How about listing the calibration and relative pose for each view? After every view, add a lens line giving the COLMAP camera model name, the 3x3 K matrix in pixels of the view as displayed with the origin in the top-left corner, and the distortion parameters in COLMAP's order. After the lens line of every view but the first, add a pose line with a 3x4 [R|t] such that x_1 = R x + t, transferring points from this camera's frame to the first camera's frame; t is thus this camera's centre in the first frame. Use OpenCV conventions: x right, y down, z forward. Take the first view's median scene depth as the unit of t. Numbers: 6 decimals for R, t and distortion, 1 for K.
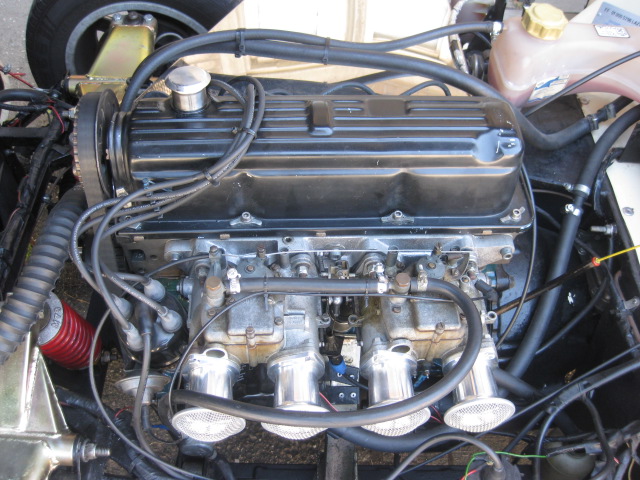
lens RADIAL K [[644.9, 0, 316.8], [0, 644.9, 243.8], [0, 0, 1]] dist [-0.107022, 0.000000]
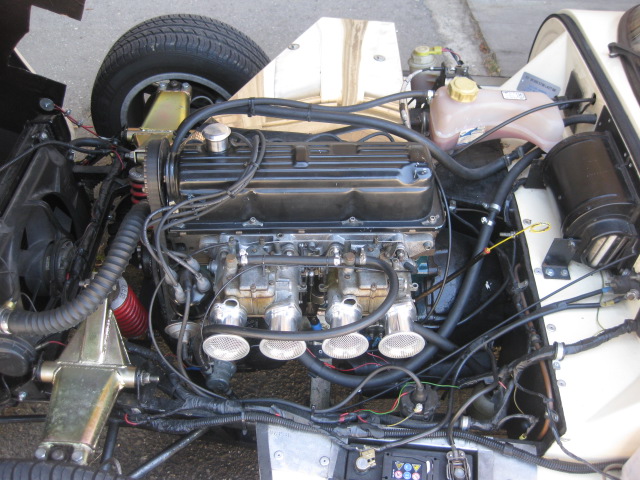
lens RADIAL K [[644.9, 0, 323.1], [0, 644.9, 237.5], [0, 0, 1]] dist [-0.107022, 0.000000]
pose [[0.999720, 0.000355, -0.023644, 0.092417], [-0.002356, 0.996408, -0.084646, 0.126260], [0.023529, 0.084678, 0.996131, -0.513247]]
